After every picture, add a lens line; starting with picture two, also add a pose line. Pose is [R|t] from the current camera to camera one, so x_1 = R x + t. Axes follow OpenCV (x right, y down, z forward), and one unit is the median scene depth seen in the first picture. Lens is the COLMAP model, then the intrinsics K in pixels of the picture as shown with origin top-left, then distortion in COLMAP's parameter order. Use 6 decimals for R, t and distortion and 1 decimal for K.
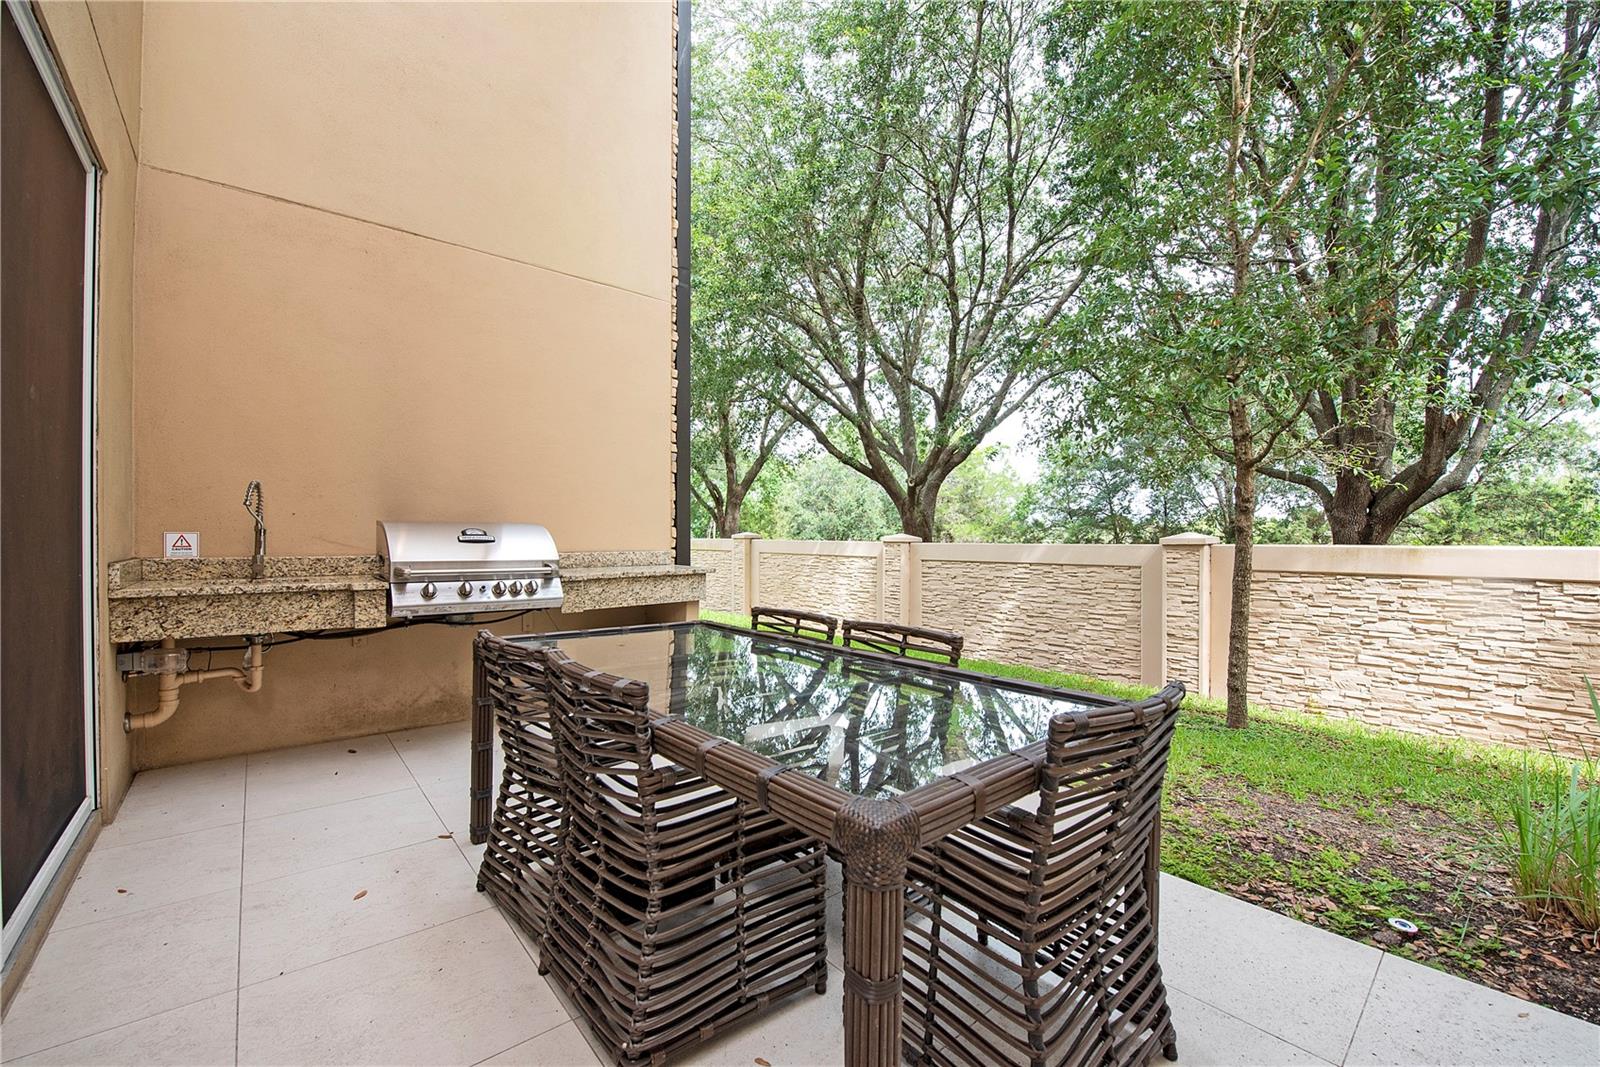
lens RADIAL K [[649.1, 0, 796.1], [0, 649.1, 532.1], [0, 0, 1]] dist [0.001817, 0.000149]
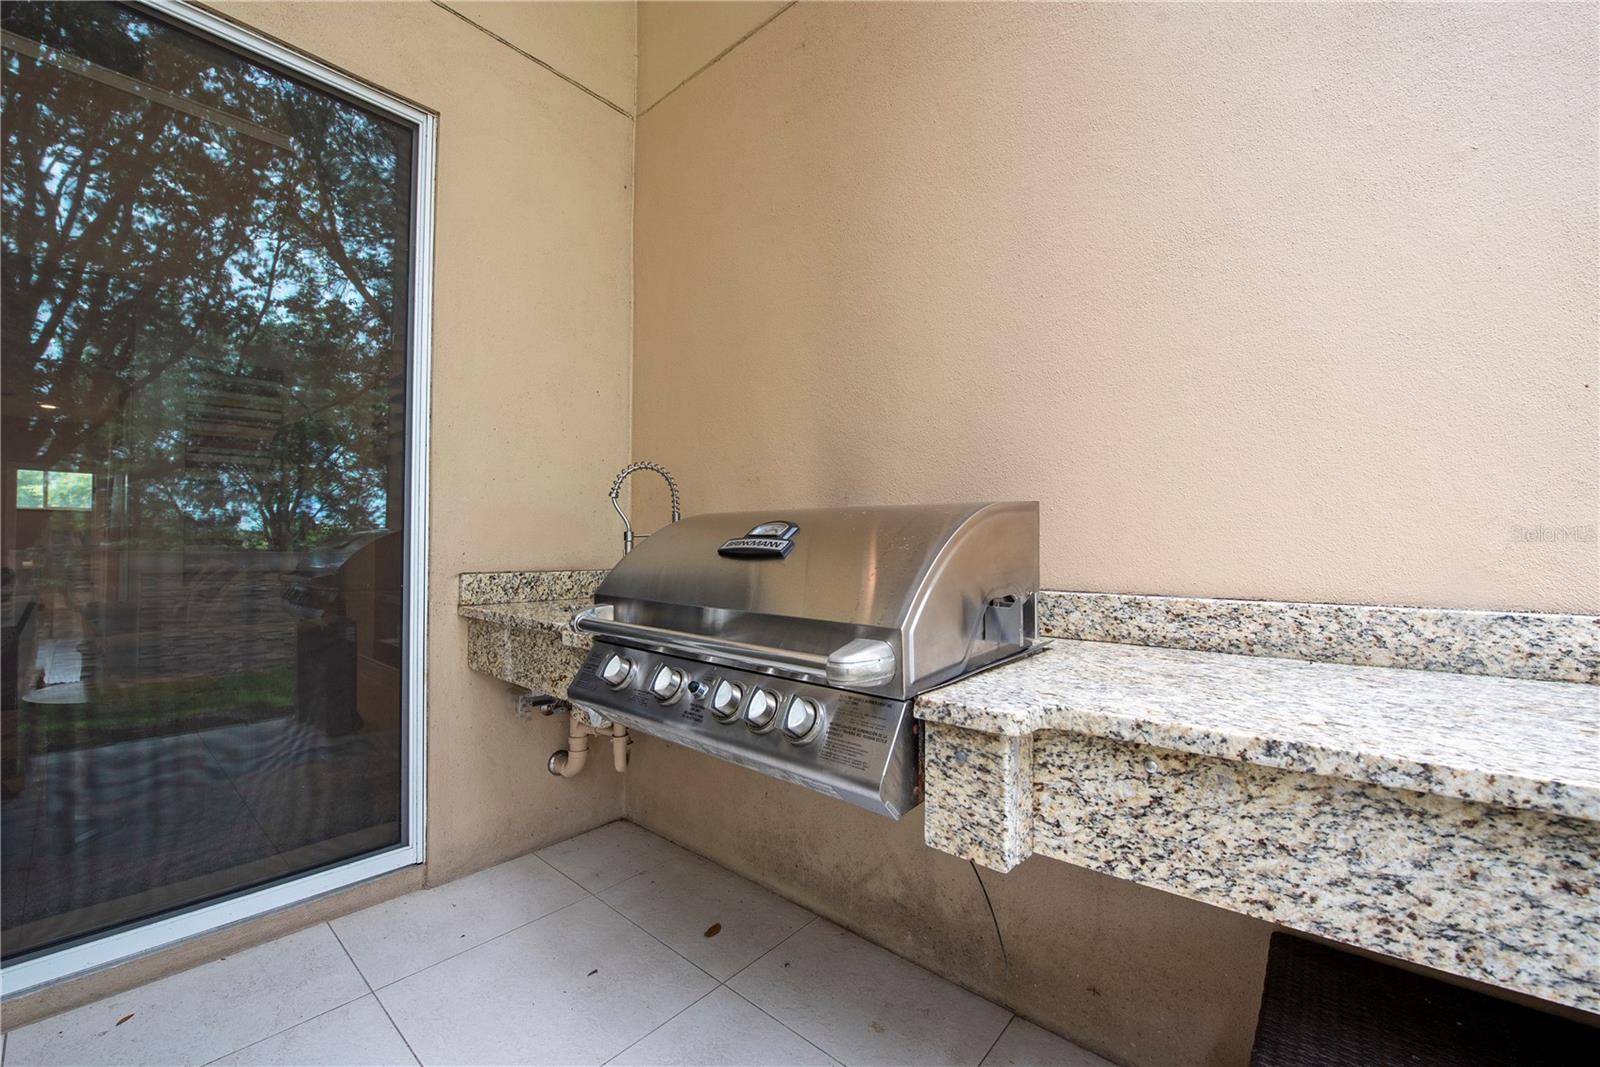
lens RADIAL K [[649.1, 0, 796.1], [0, 649.1, 532.1], [0, 0, 1]] dist [0.001817, 0.000149]
pose [[0.166172, -0.009543, -0.986051, -0.106791], [0.006474, 0.999942, -0.008586, 0.000475], [0.986076, -0.004957, 0.166224, 0.887848]]
